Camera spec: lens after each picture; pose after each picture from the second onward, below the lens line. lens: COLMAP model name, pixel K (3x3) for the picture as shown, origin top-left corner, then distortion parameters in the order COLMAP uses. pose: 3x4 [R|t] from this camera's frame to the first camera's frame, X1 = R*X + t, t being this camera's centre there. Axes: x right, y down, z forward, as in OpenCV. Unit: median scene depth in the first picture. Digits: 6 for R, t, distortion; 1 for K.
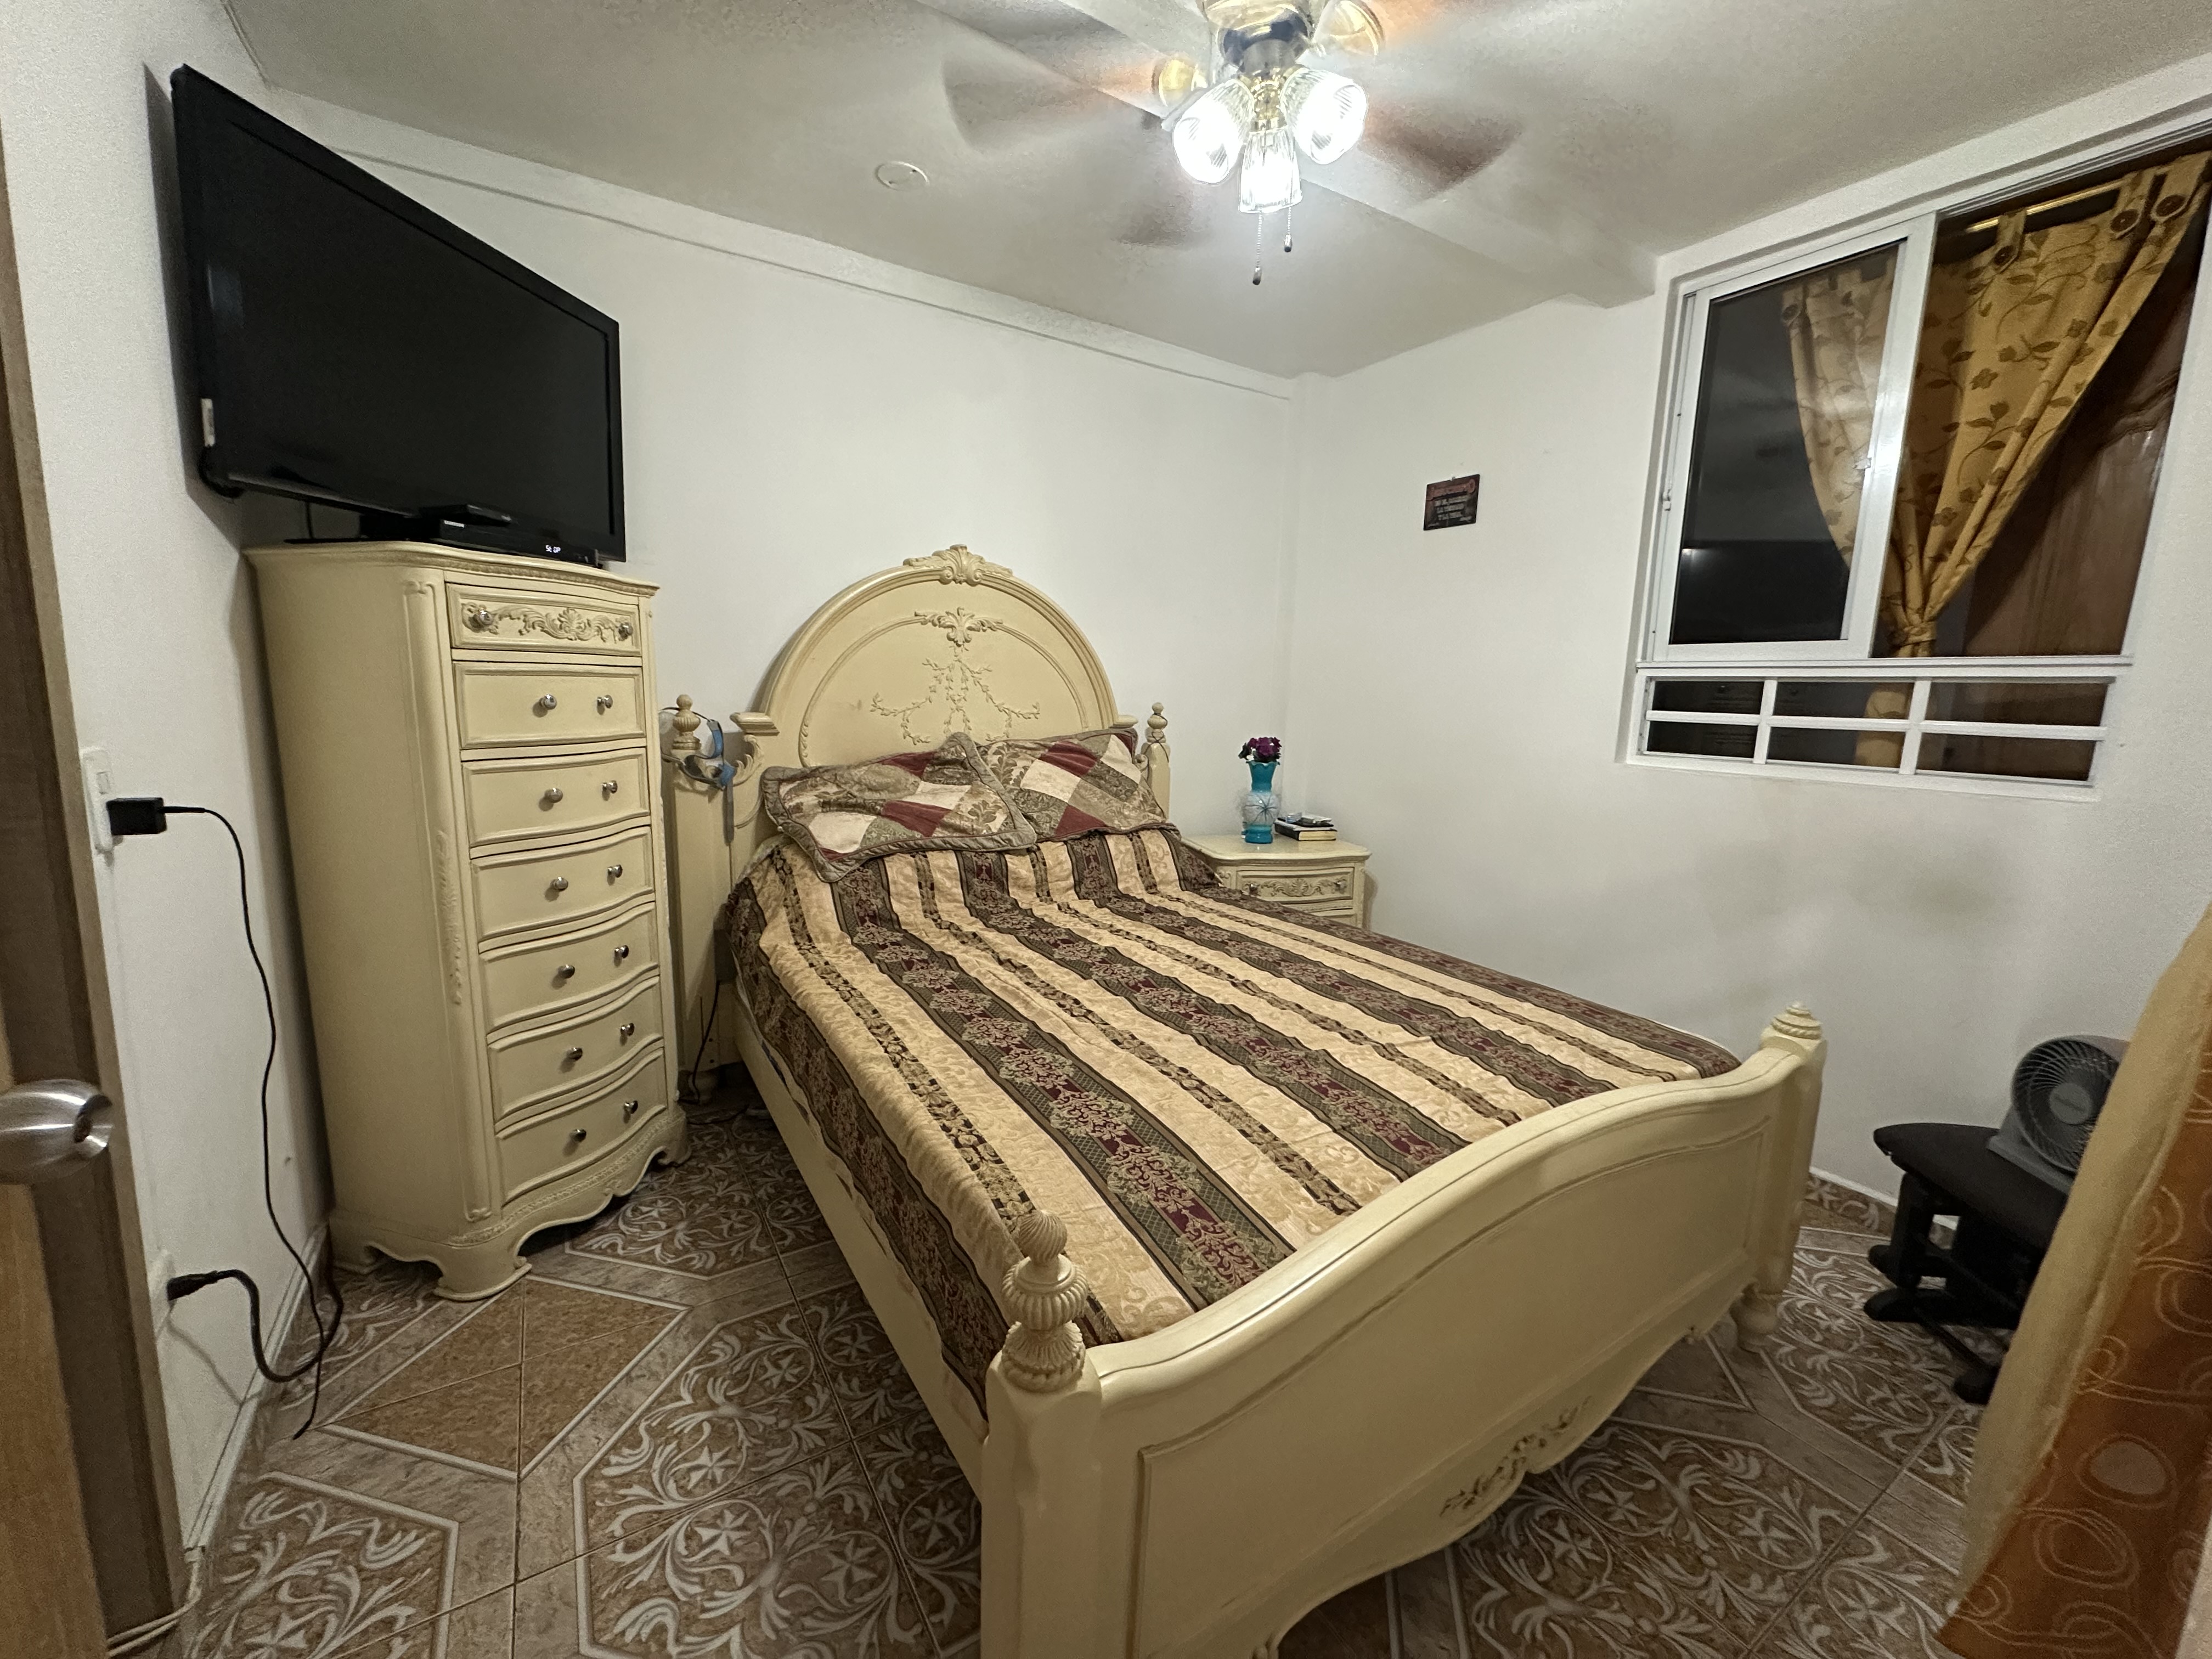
lens RADIAL K [[883.5, 0, 1106.6], [0, 883.5, 826.9], [0, 0, 1]] dist [-0.004854, 0.001408]
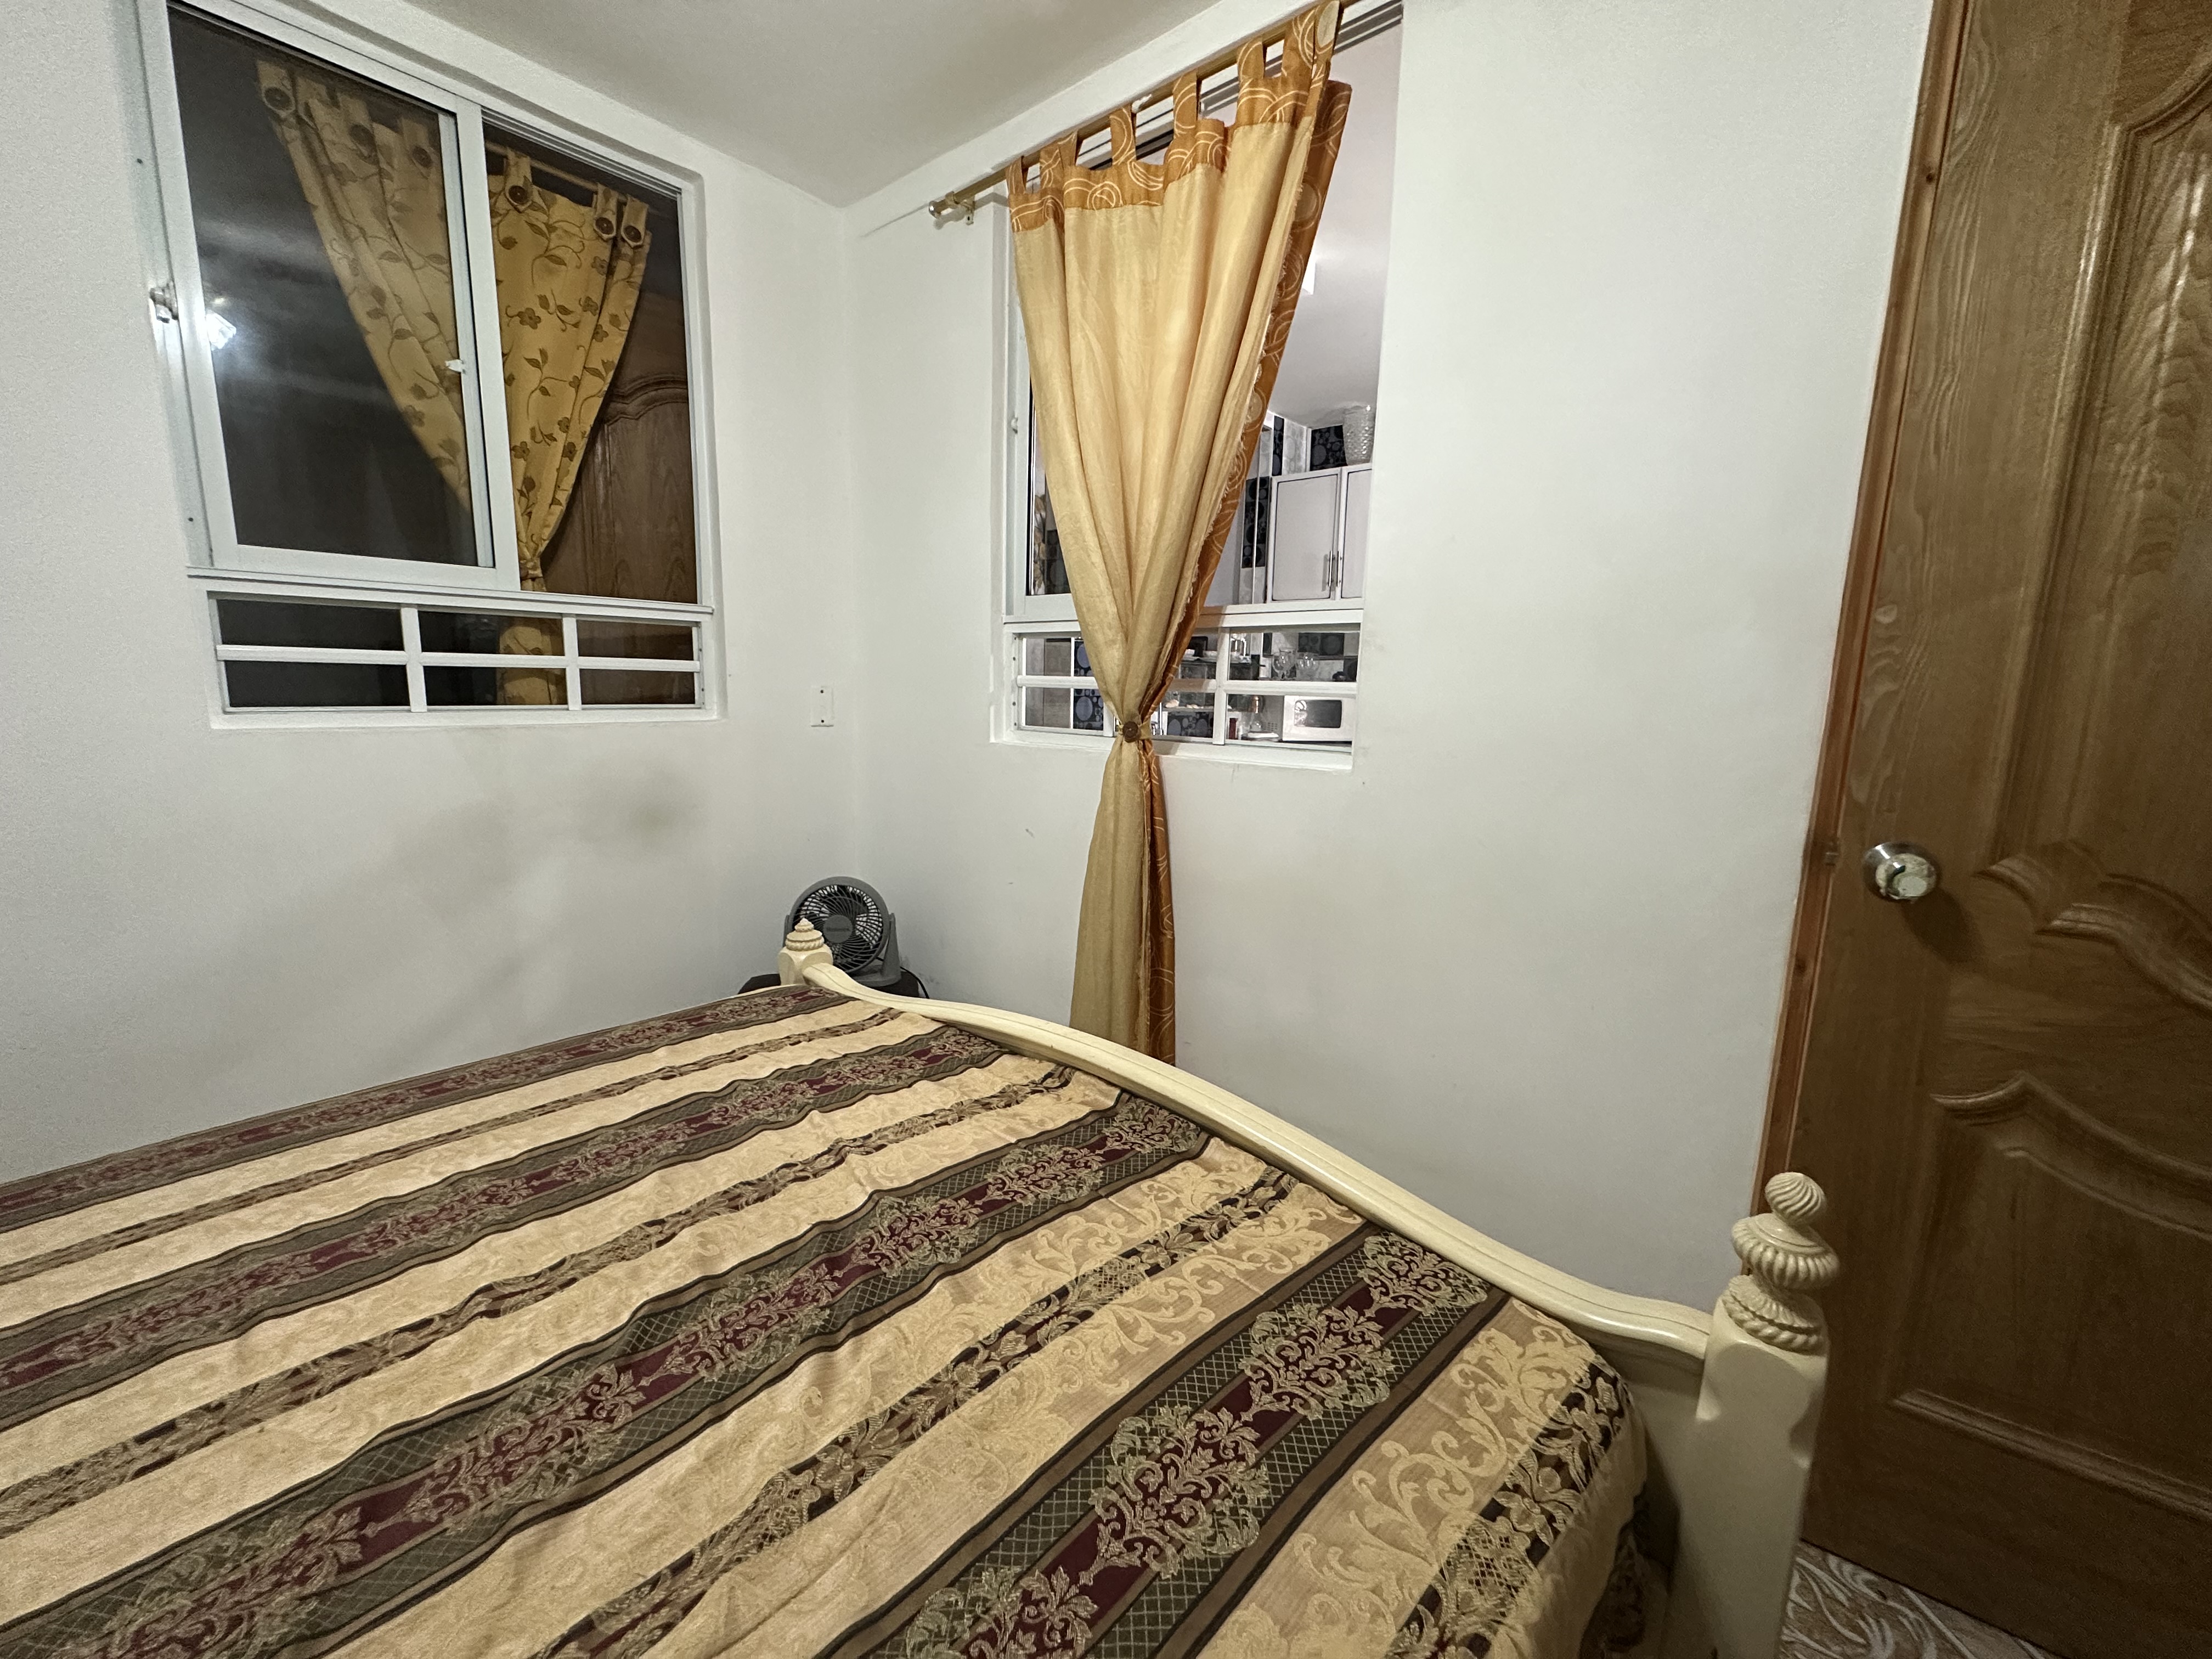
lens RADIAL K [[883.5, 0, 1106.6], [0, 883.5, 826.9], [0, 0, 1]] dist [-0.004854, 0.001408]
pose [[-0.291066, -0.191245, 0.937393, -0.270751], [0.115428, 0.965639, 0.232848, -0.101808], [-0.949714, 0.175976, -0.258990, 0.745603]]
